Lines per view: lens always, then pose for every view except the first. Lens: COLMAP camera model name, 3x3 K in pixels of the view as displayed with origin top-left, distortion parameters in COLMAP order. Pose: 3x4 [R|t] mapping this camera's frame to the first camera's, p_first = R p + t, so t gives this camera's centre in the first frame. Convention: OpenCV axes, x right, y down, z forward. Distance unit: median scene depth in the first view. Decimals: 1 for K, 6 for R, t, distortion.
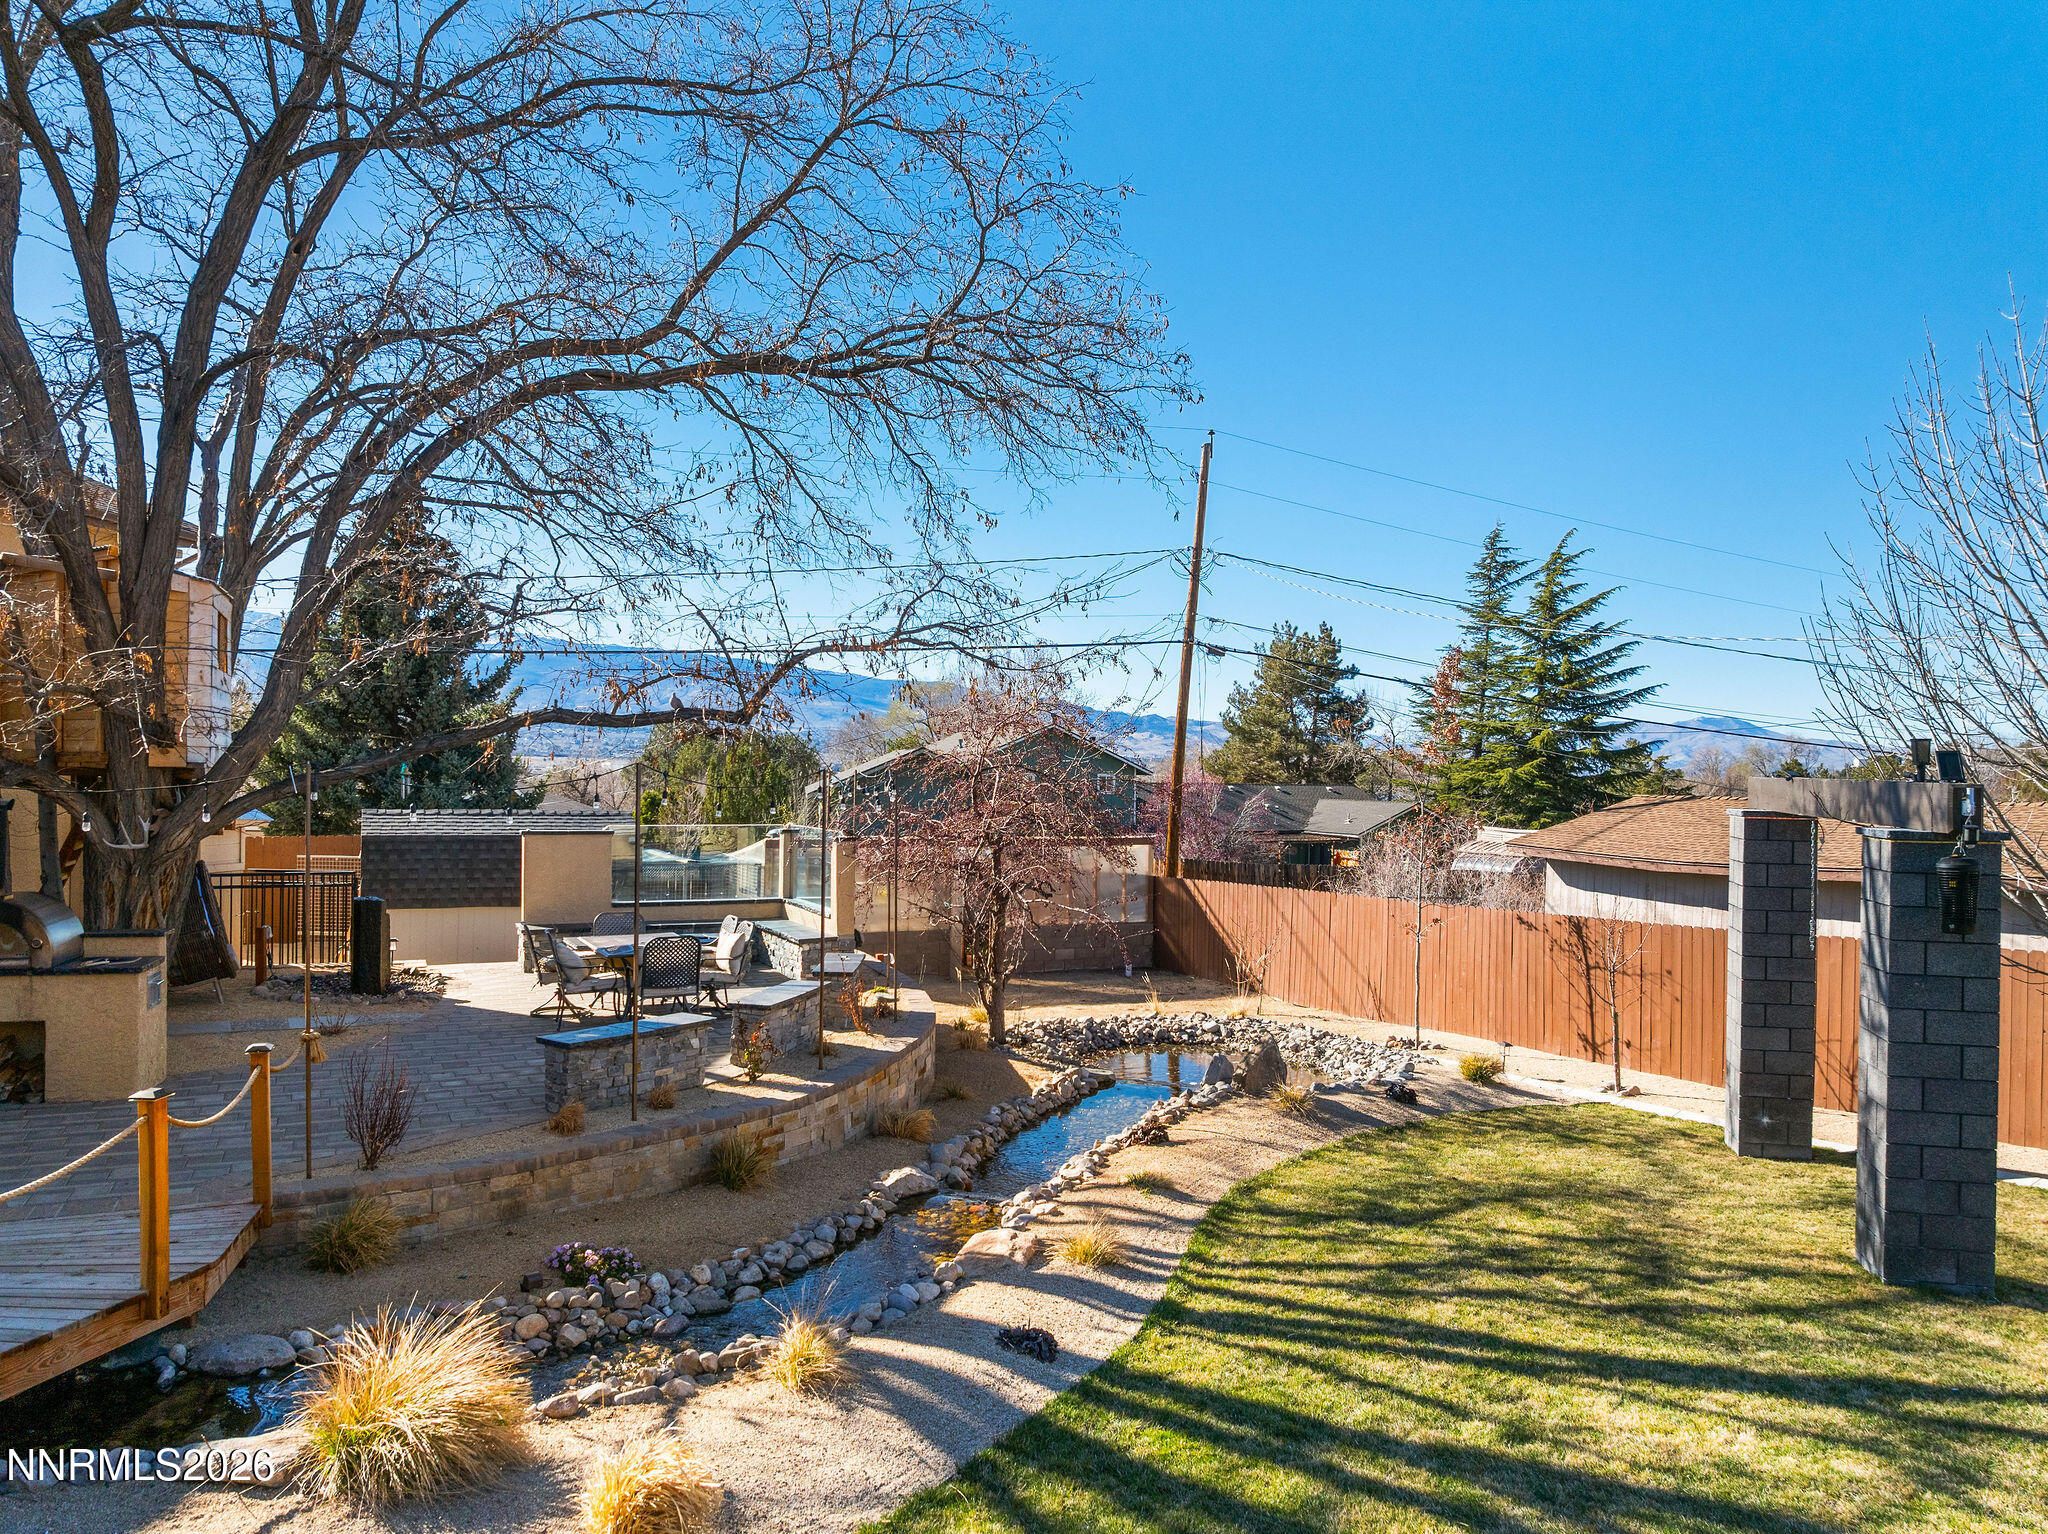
lens RADIAL K [[1417.8, 0, 1032.1], [0, 1417.8, 769.1], [0, 0, 1]] dist [-0.041007, 0.009846]
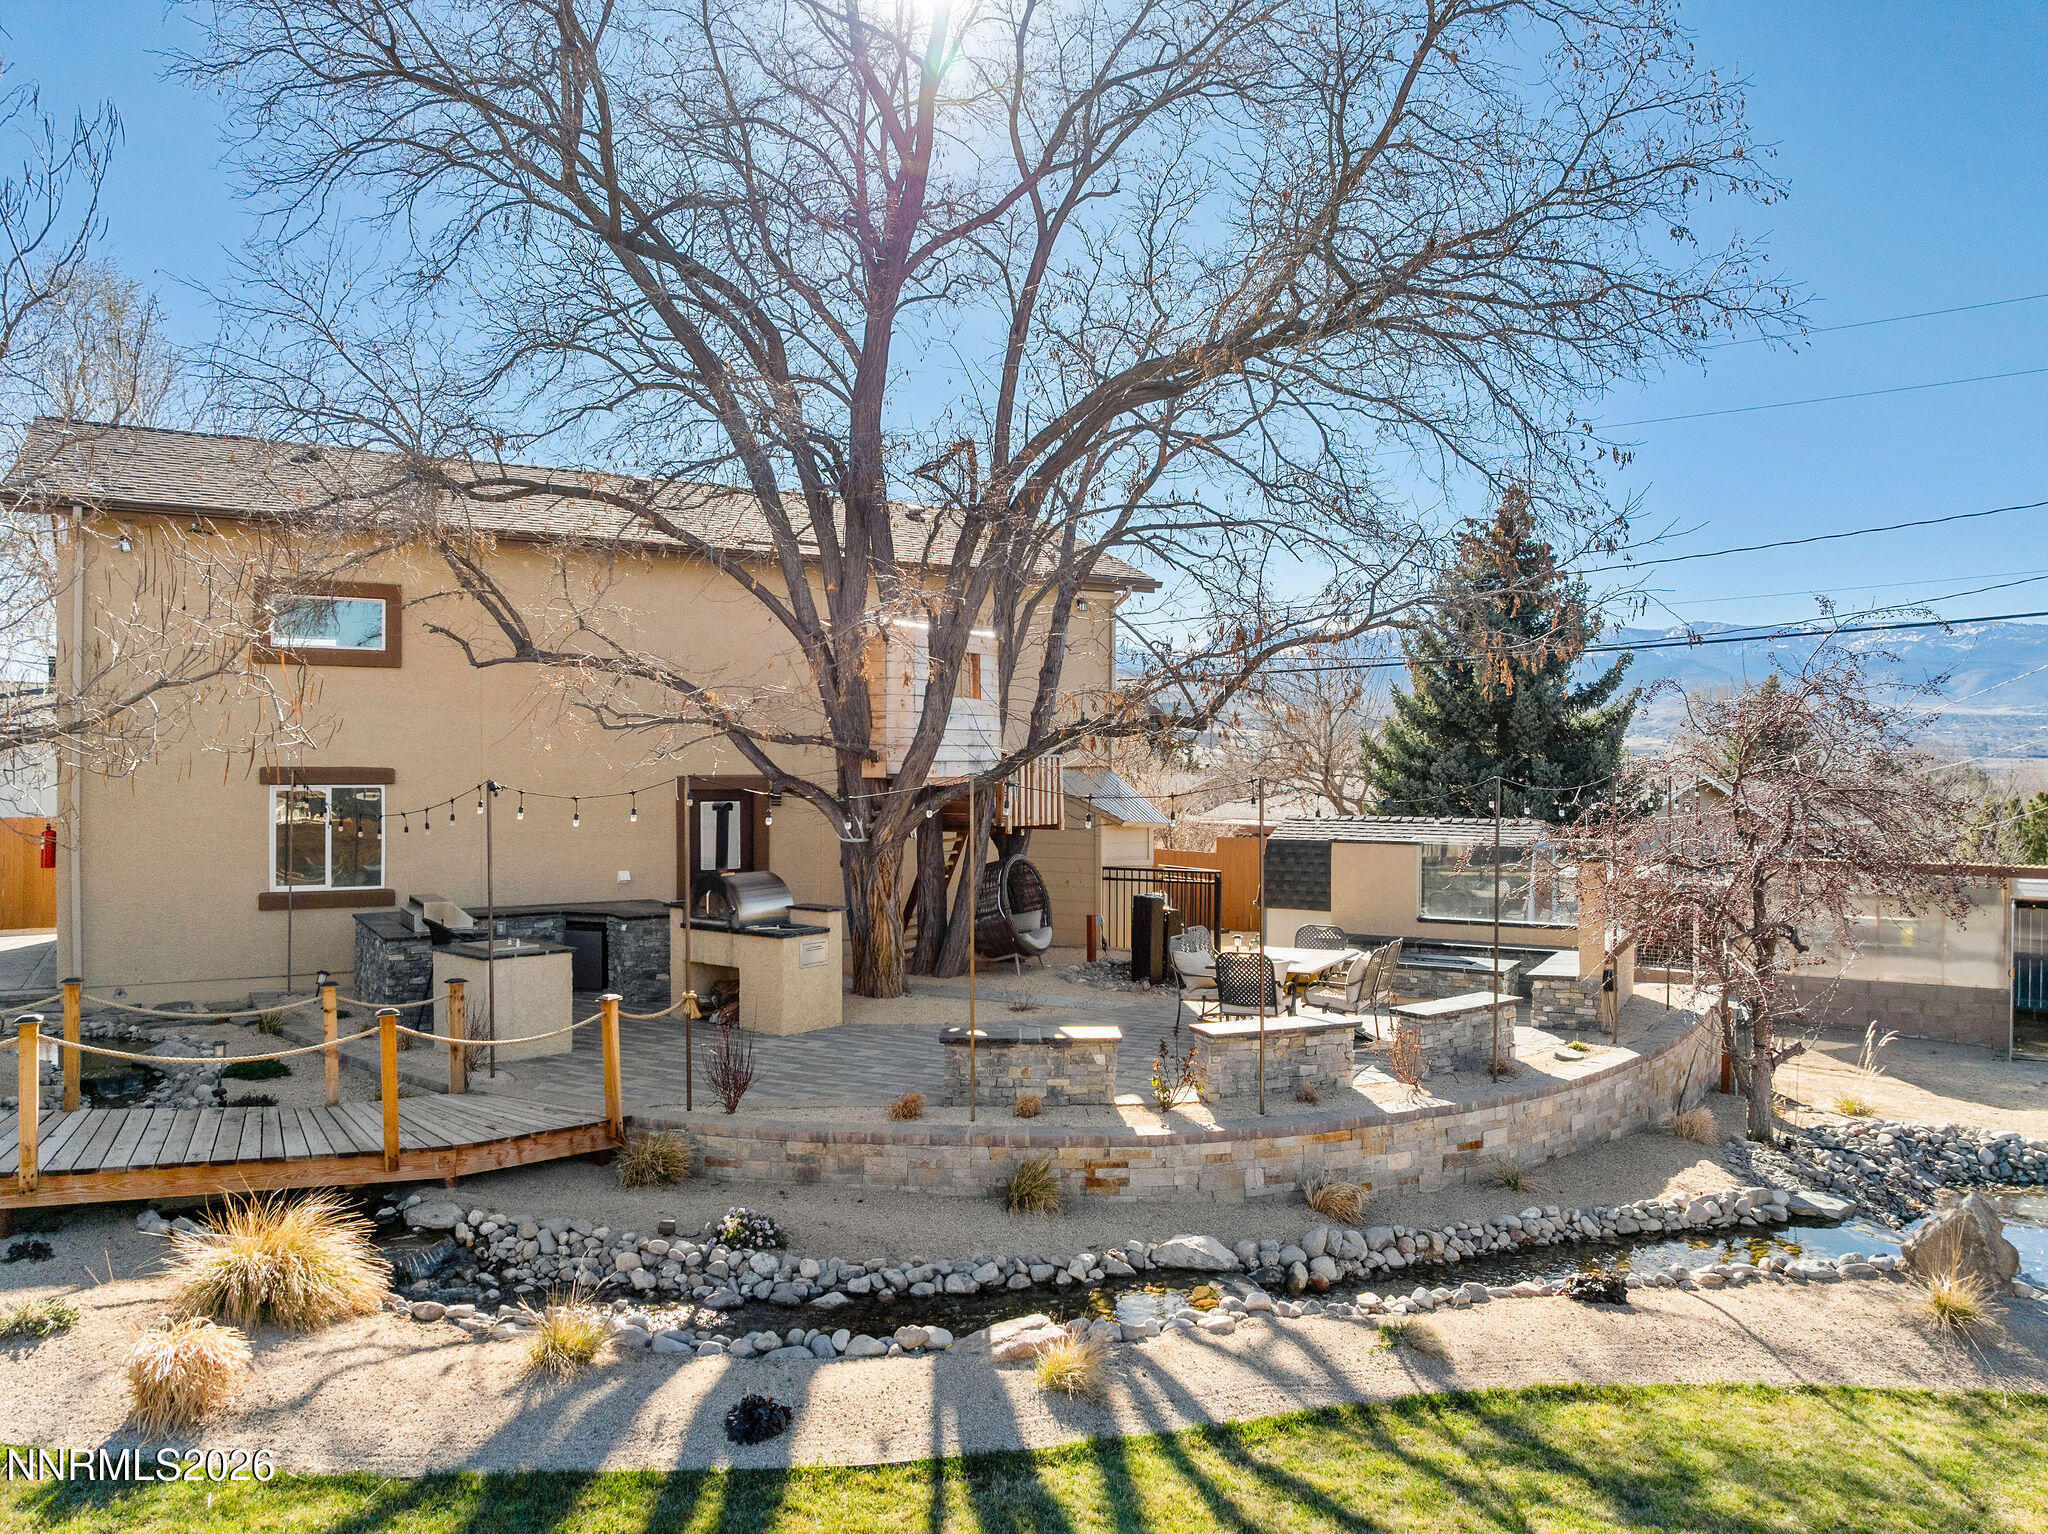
lens RADIAL K [[1417.8, 0, 1028.1], [0, 1417.8, 766.4], [0, 0, 1]] dist [-0.041007, 0.009846]
pose [[0.610391, -0.009261, -0.792046, 0.549576], [0.004658, 0.999956, -0.008102, -0.000296], [0.792086, 0.001257, 0.610408, 0.396092]]
